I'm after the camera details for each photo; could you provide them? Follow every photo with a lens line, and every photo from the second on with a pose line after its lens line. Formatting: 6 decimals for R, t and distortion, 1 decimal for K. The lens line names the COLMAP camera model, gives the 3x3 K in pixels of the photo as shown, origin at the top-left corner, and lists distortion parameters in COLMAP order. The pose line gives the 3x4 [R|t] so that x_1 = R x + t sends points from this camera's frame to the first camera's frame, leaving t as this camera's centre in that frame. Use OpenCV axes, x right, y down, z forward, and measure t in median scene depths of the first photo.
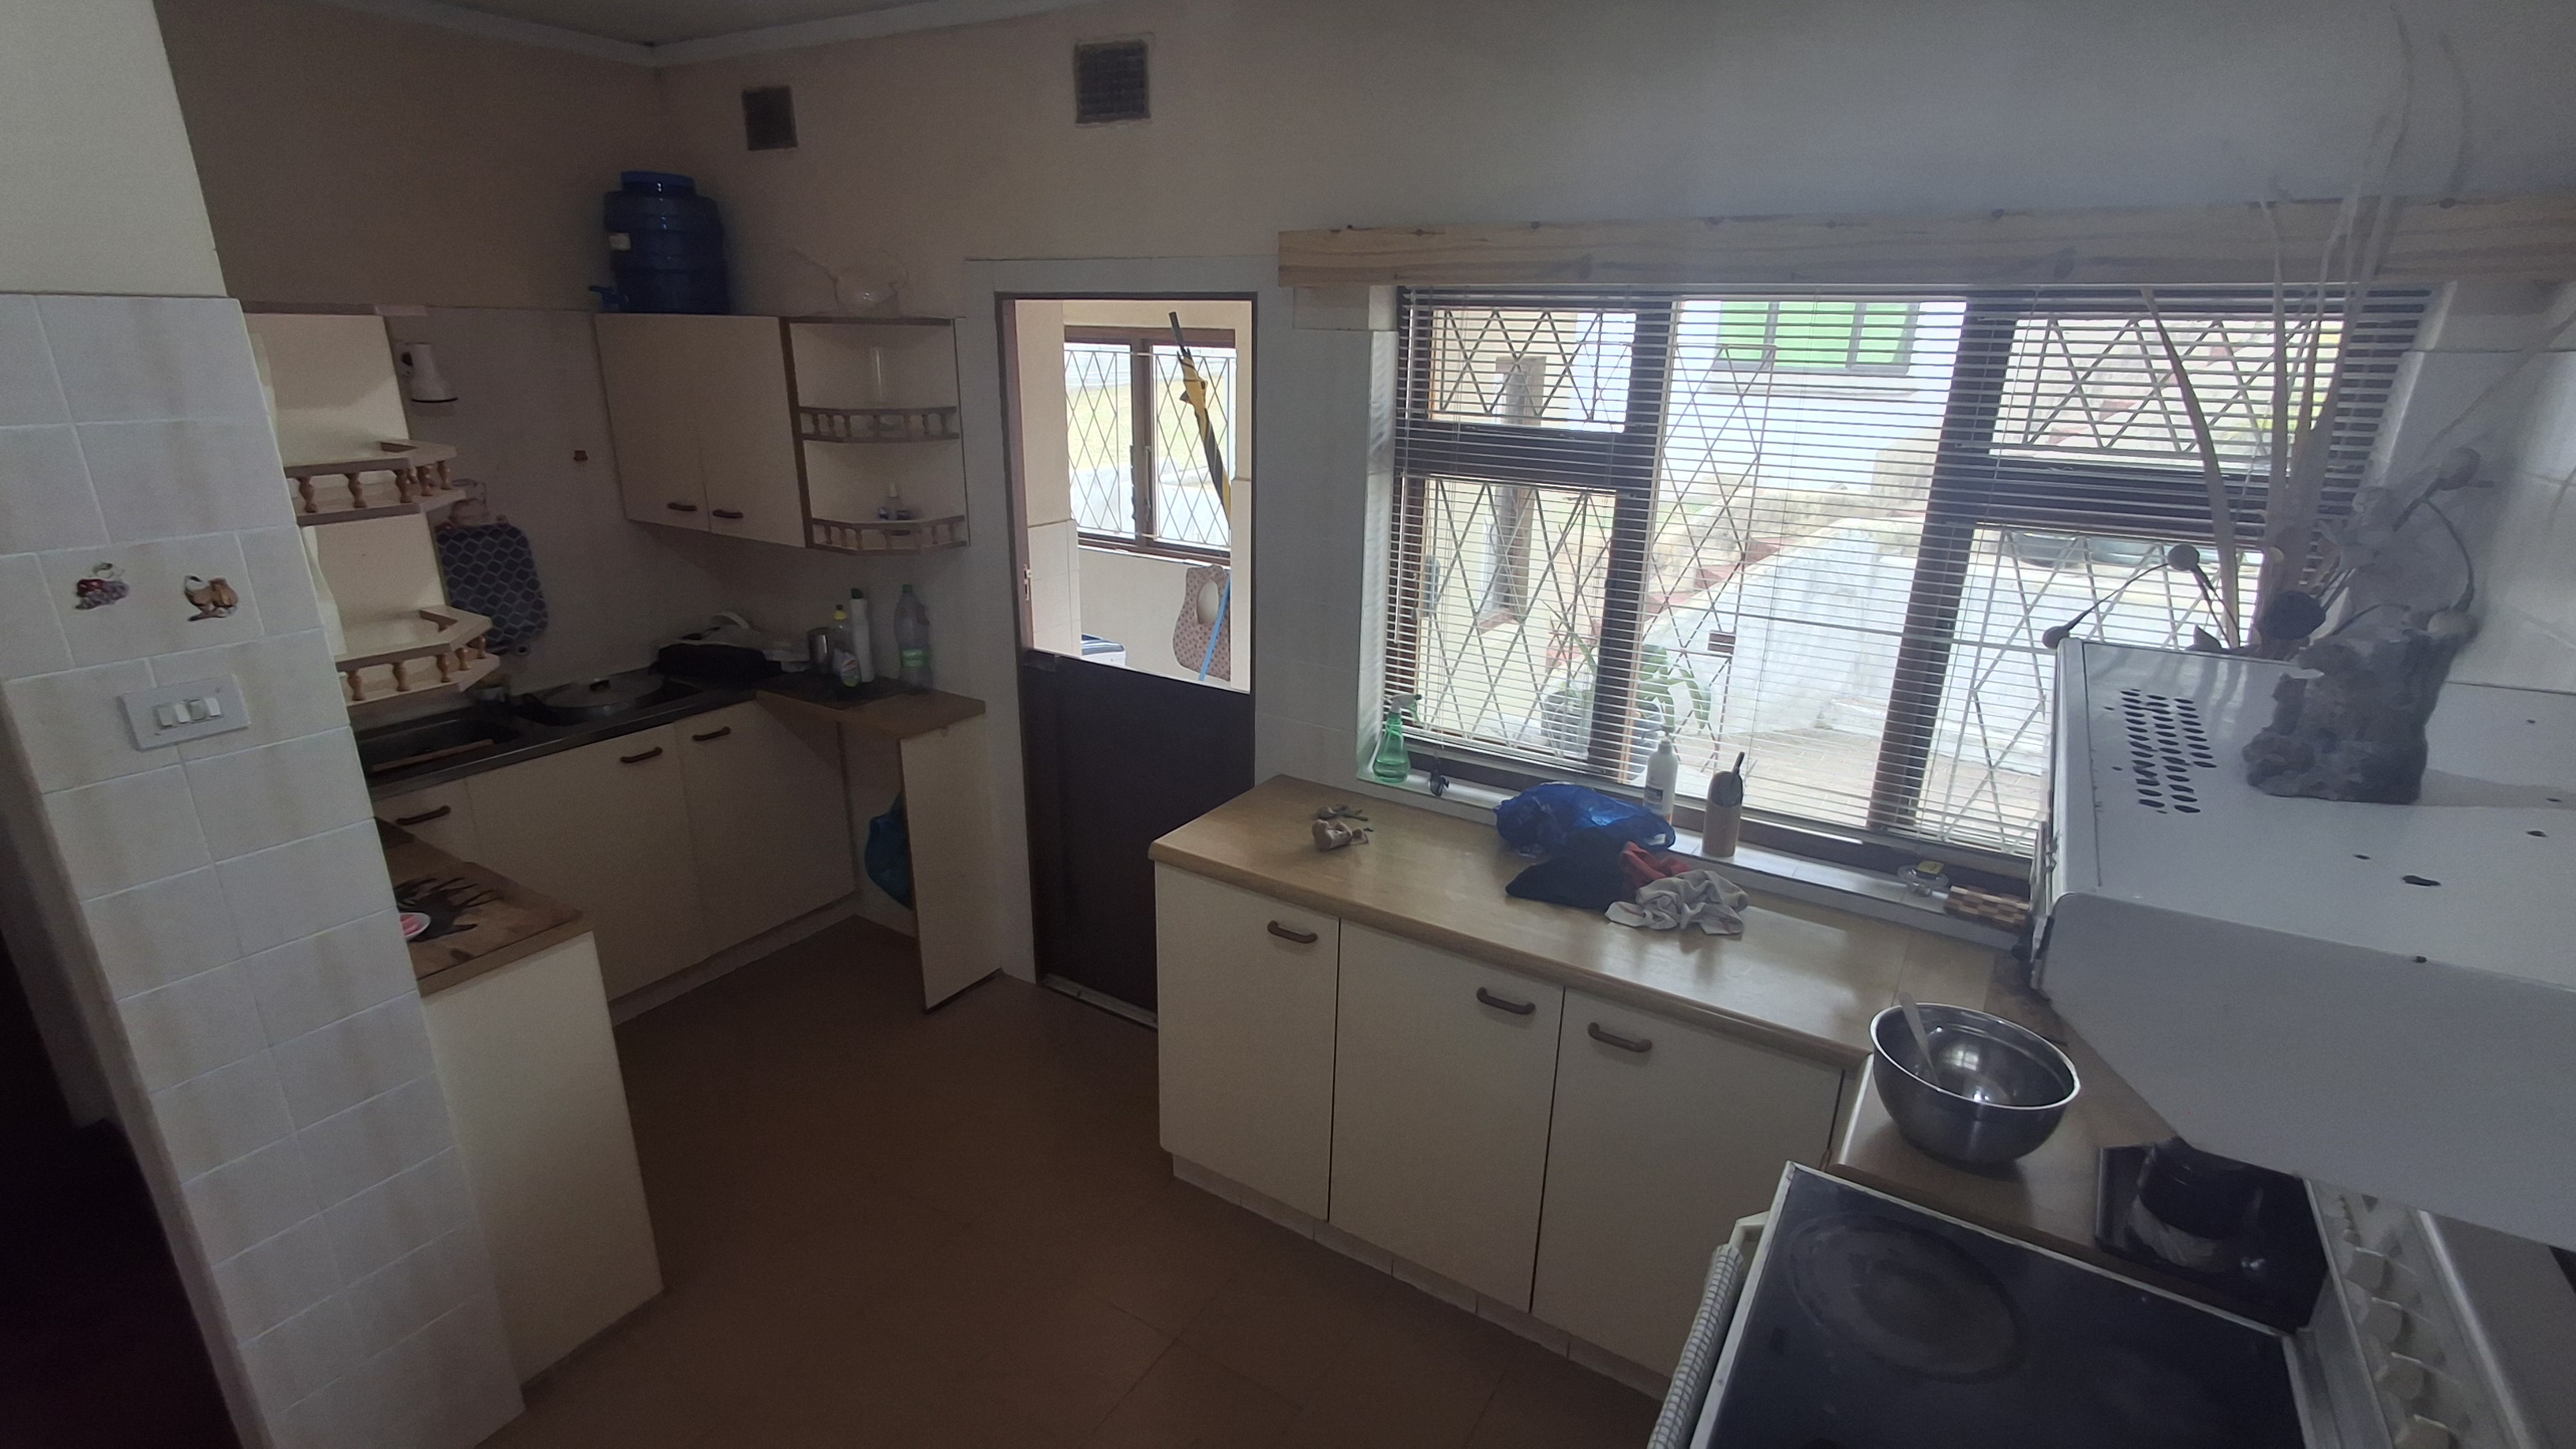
lens RADIAL K [[1177.8, 0, 1284.1], [0, 1177.8, 723.7], [0, 0, 1]] dist [-0.008345, 0.003555]
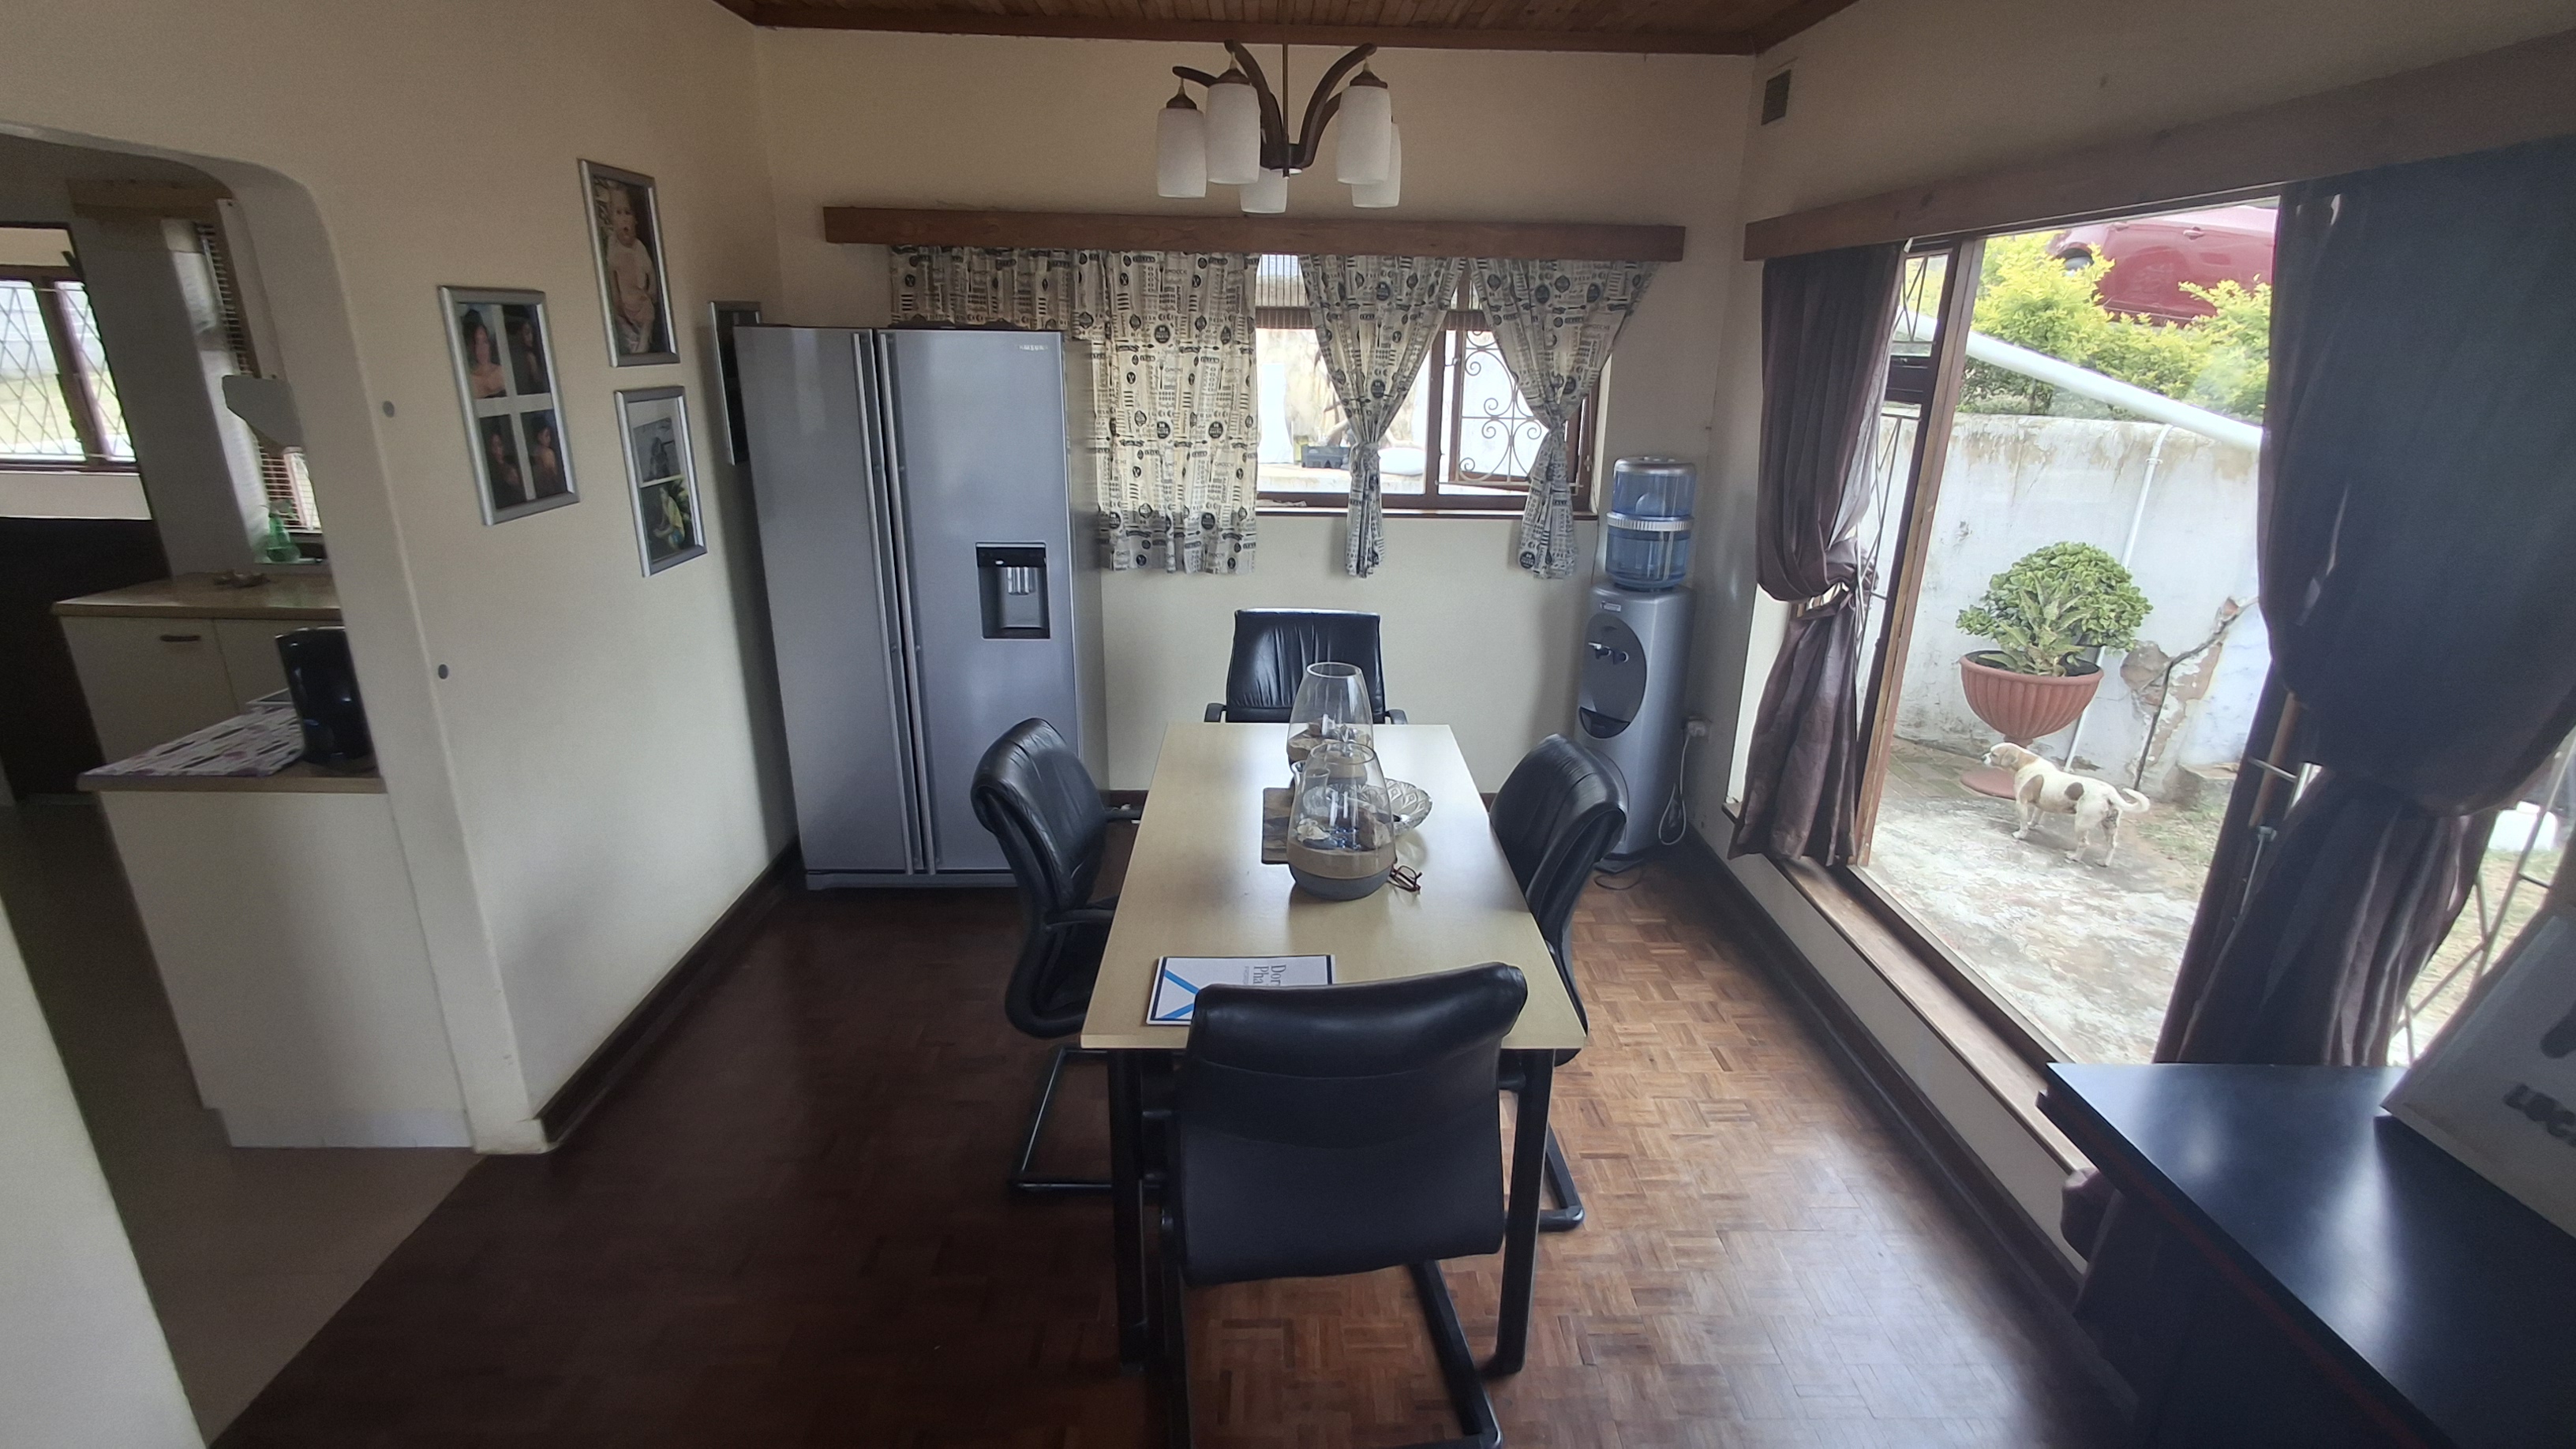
lens RADIAL K [[1177.8, 0, 1306.0], [0, 1177.8, 739.2], [0, 0, 1]] dist [-0.008345, 0.003555]
pose [[0.829305, -0.179626, 0.529139, 0.334323], [0.173647, 0.982885, 0.061507, 0.399430], [-0.531131, 0.040875, 0.846303, -0.922440]]
